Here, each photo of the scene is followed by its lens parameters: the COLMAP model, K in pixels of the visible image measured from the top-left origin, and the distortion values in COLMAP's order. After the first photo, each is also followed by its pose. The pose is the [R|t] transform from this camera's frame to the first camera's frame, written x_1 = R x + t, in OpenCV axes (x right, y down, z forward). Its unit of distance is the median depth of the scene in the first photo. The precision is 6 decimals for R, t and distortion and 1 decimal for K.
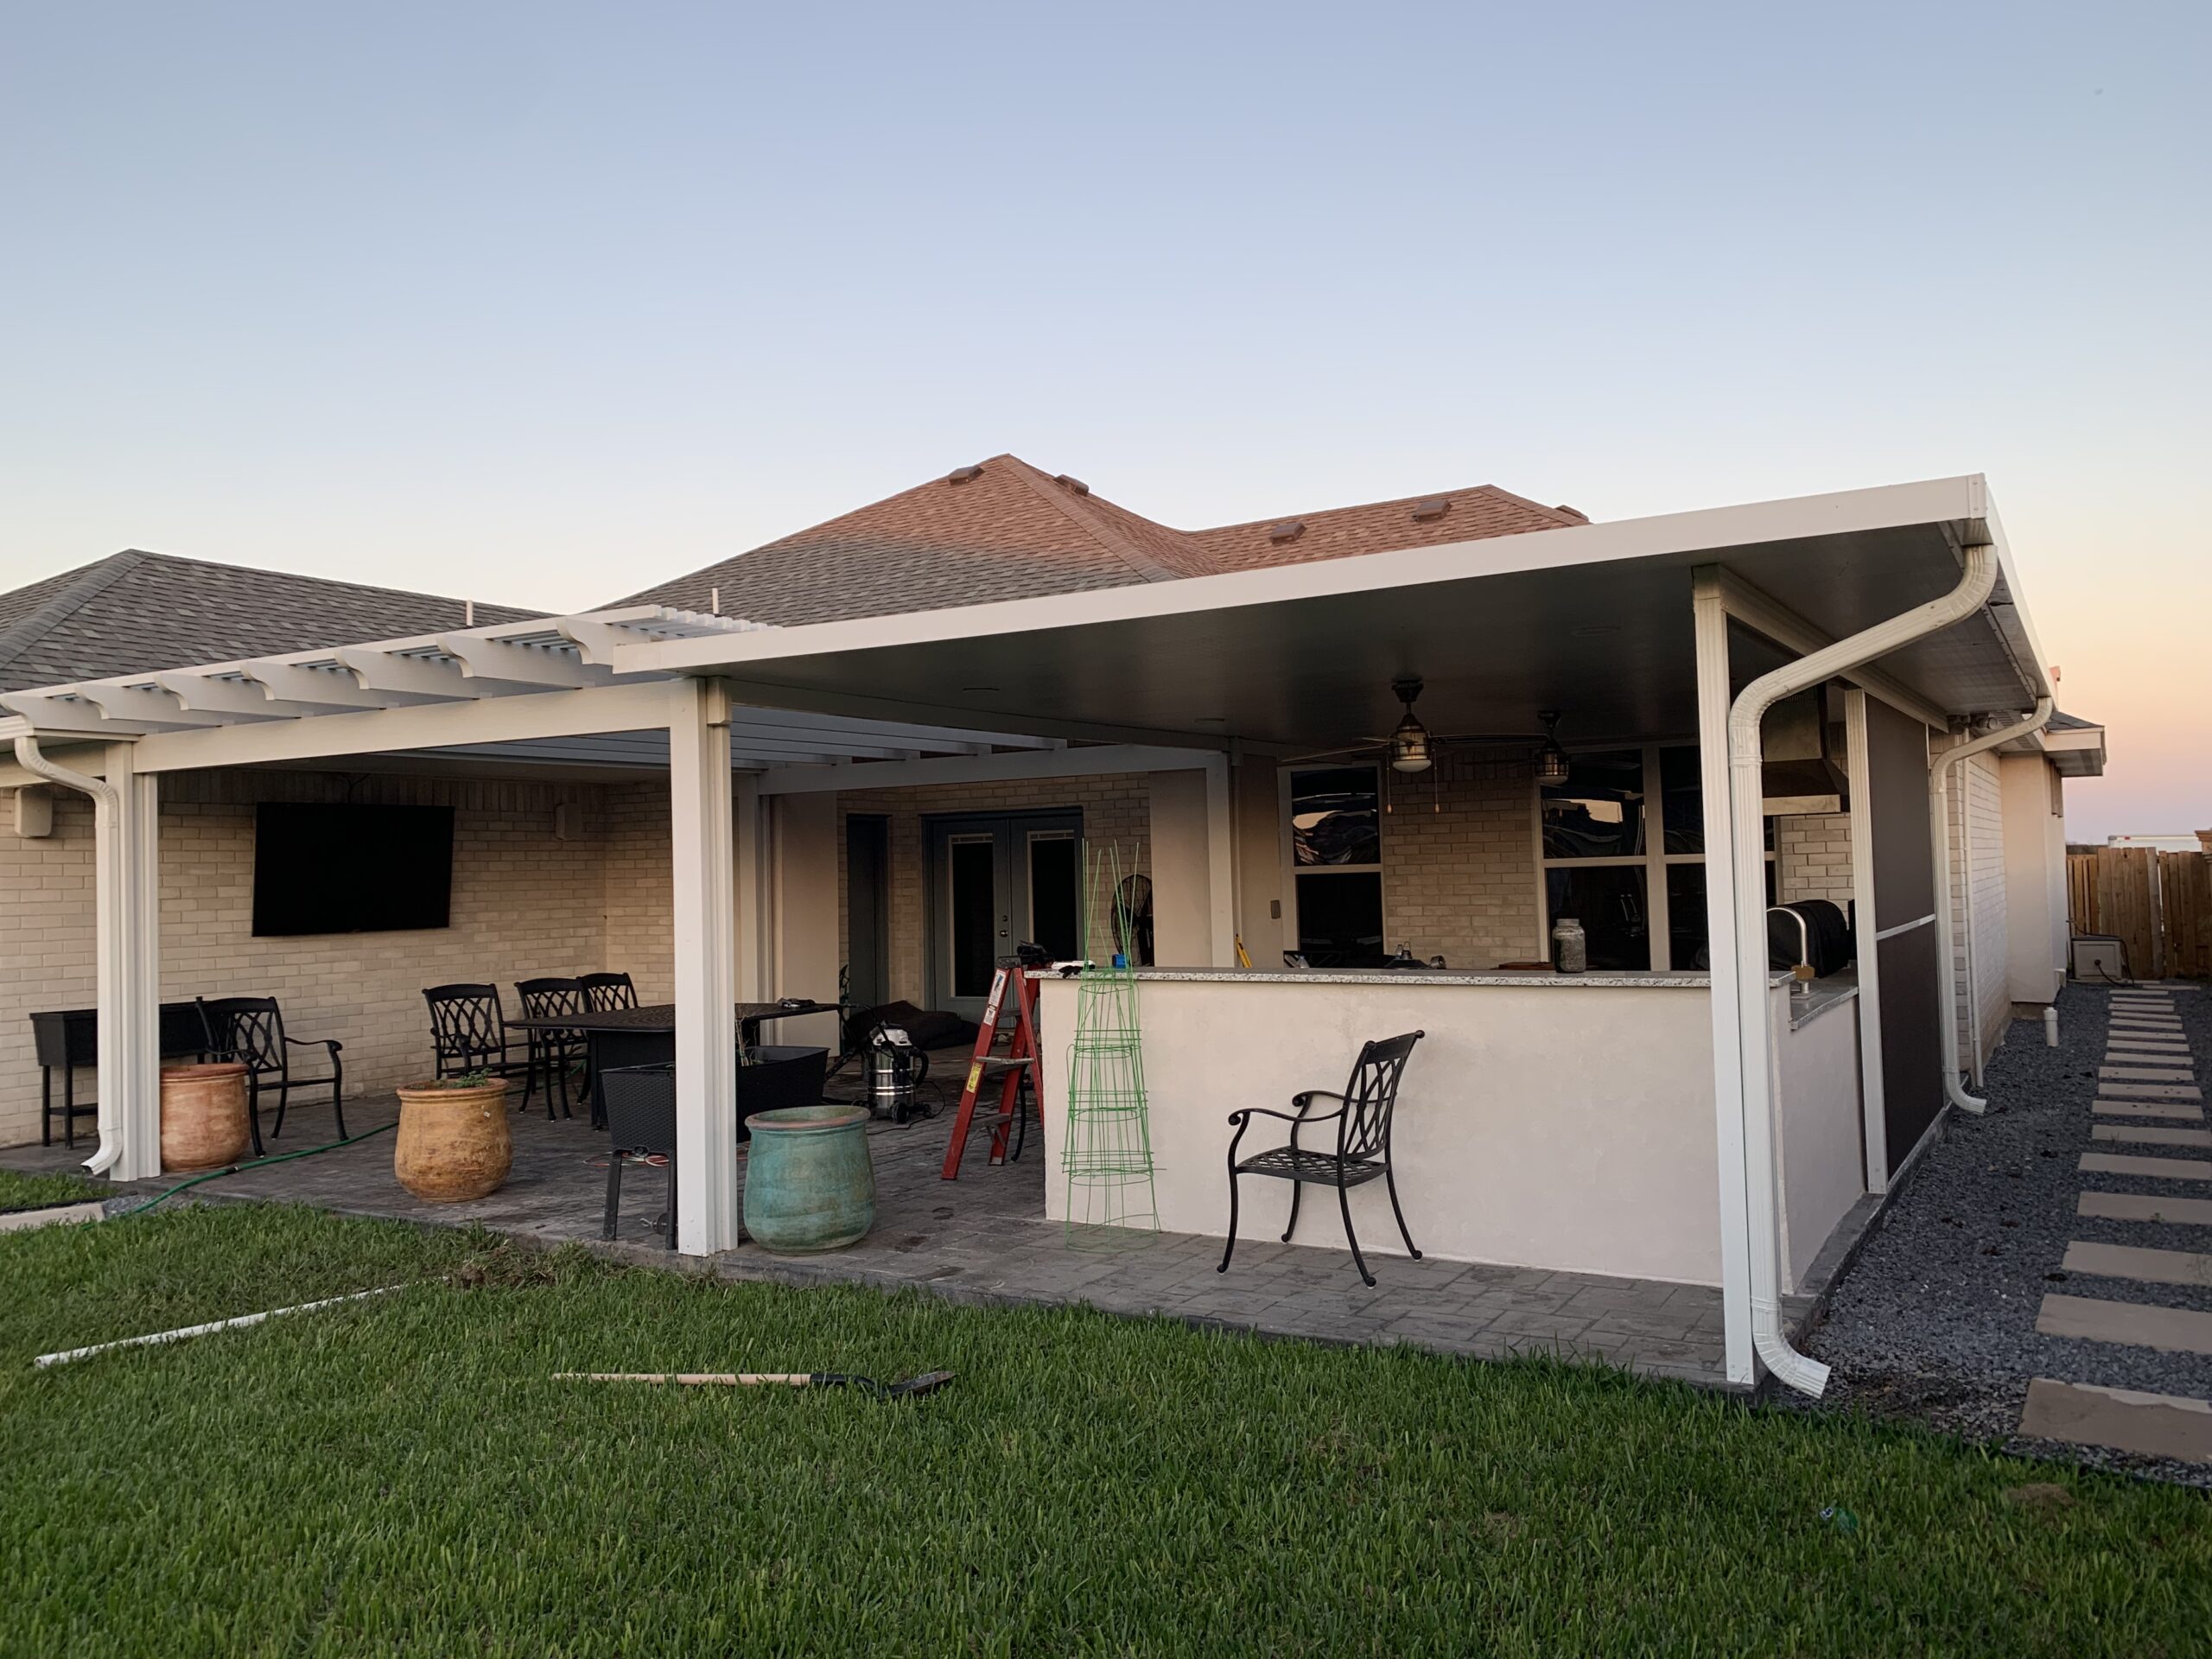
lens RADIAL K [[1725.1, 0, 1106.0], [0, 1725.1, 829.5], [0, 0, 1]] dist [0.040585, -0.054626]
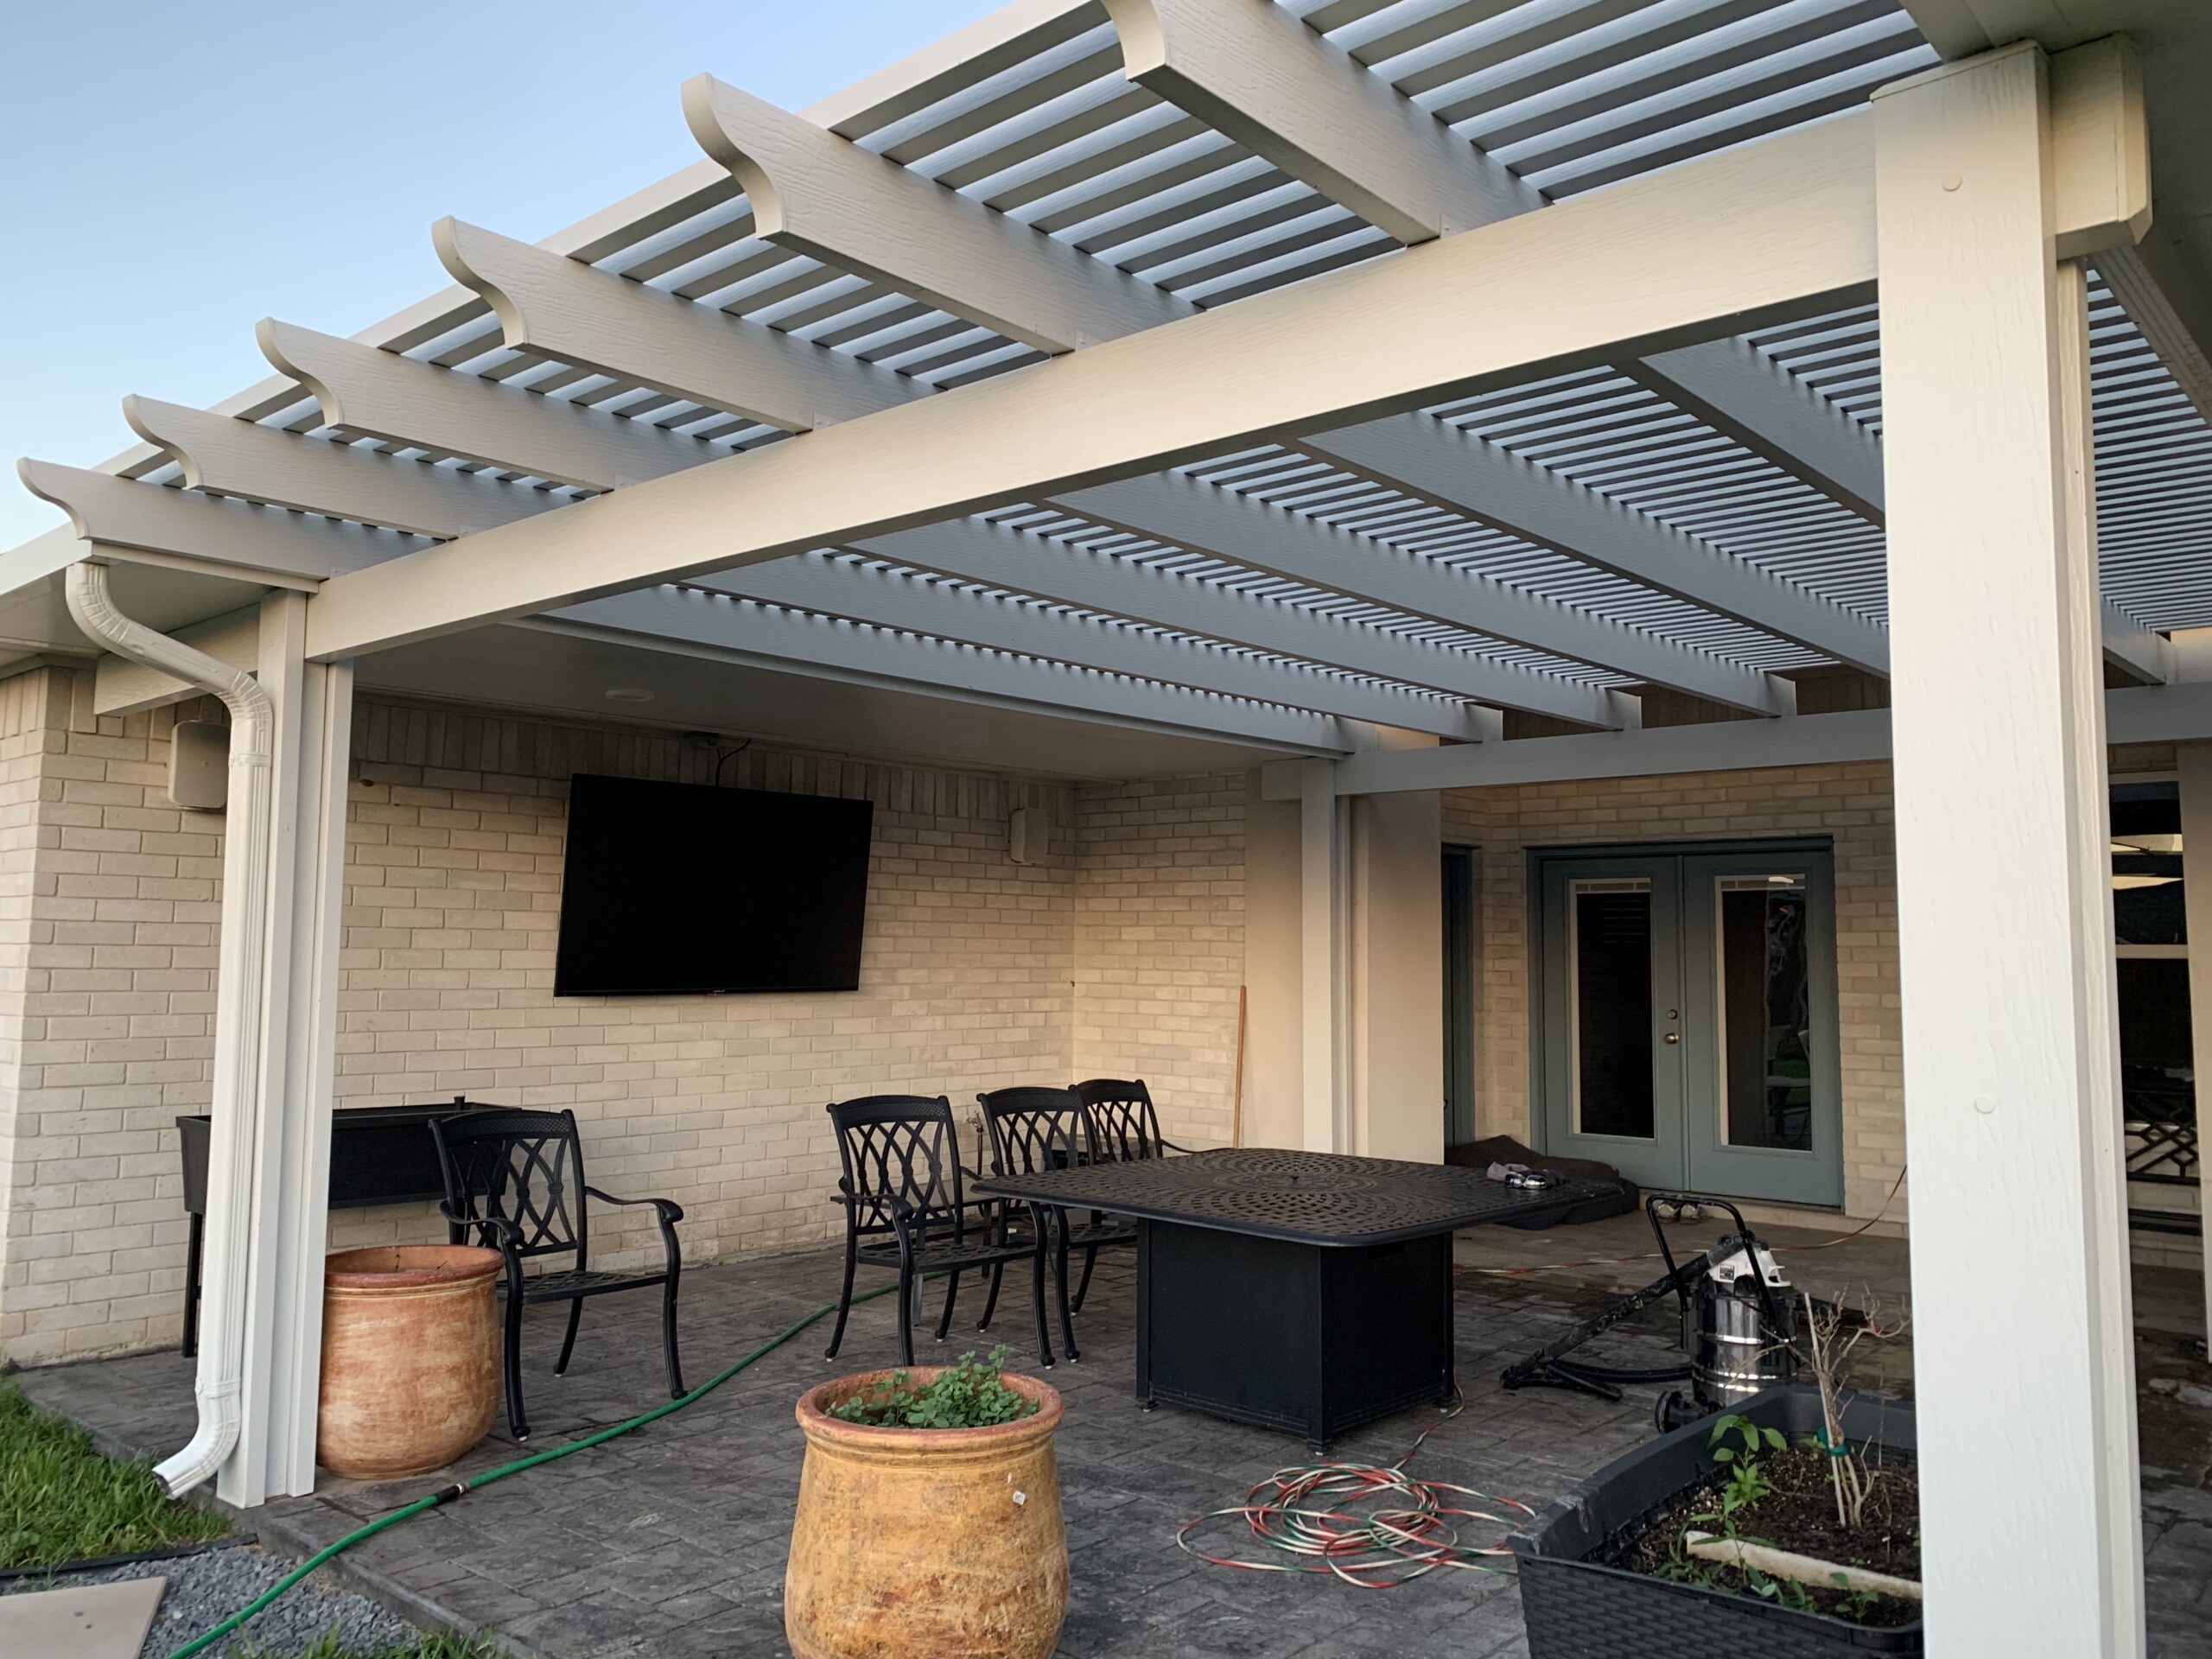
lens RADIAL K [[1654.3, 0, 1106.0], [0, 1654.3, 829.5], [0, 0, 1]] dist [0.154895, -0.273458]
pose [[0.983138, 0.021762, -0.181568, -0.210445], [-0.030474, 0.998507, -0.045330, 0.025904], [0.180311, 0.050099, 0.982333, 0.485234]]
